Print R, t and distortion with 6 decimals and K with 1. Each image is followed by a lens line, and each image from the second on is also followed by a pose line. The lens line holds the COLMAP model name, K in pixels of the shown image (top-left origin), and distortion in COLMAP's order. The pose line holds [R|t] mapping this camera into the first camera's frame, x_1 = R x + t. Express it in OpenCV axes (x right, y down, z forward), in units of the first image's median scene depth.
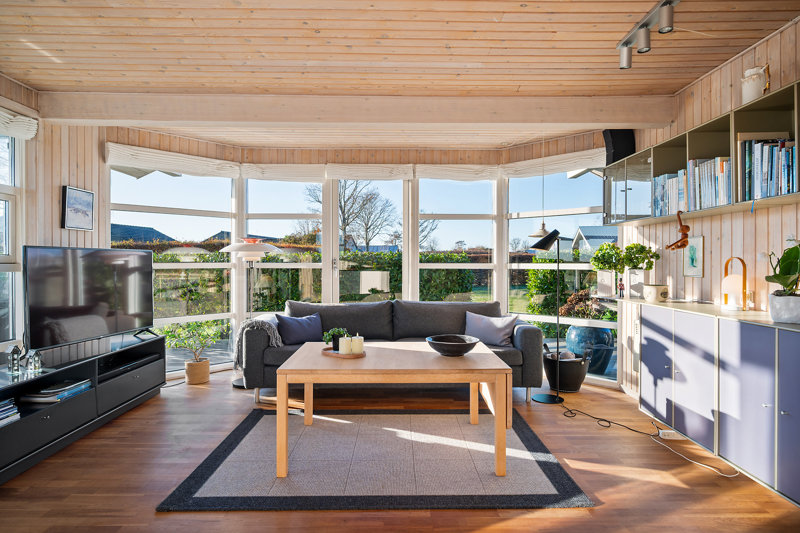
lens RADIAL K [[451.5, 0, 400.8], [0, 451.5, 266.4], [0, 0, 1]] dist [0.001263, -0.000105]
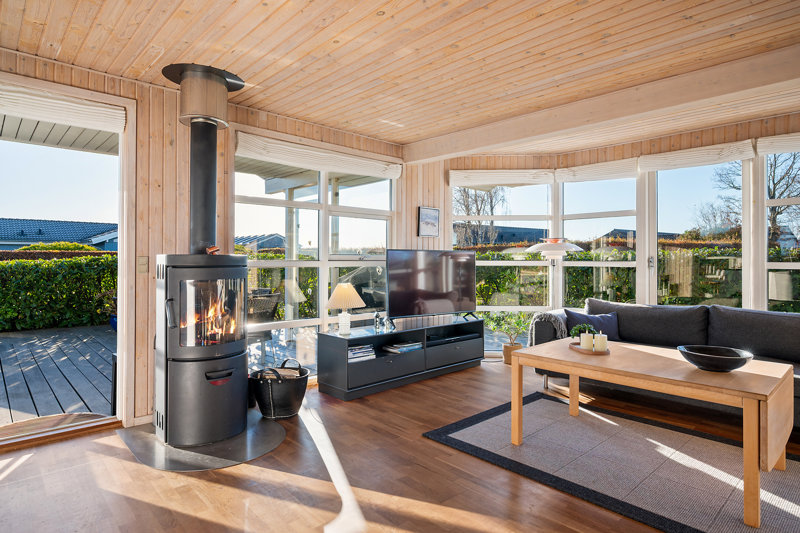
lens RADIAL K [[451.5, 0, 402.1], [0, 451.5, 260.8], [0, 0, 1]] dist [0.001263, -0.000105]
pose [[0.675661, 0.002800, -0.737207, 0.301763], [-0.009814, 0.999938, -0.005197, 0.001045], [0.737147, 0.010746, 0.675647, -0.005333]]
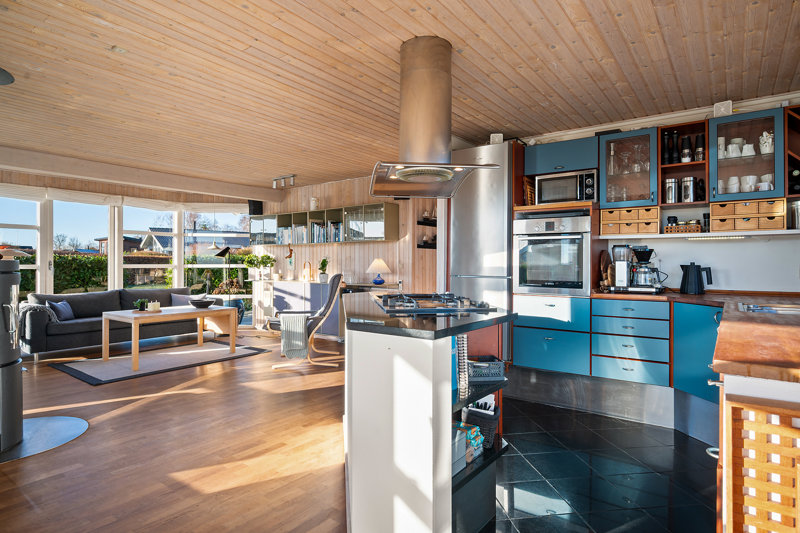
lens RADIAL K [[451.5, 0, 401.3], [0, 451.5, 261.4], [0, 0, 1]] dist [0.001263, -0.000105]
pose [[0.604418, 0.000579, 0.796667, -0.880865], [0.008457, 0.999939, -0.007143, 0.002089], [-0.796622, 0.011055, 0.604376, -0.889170]]
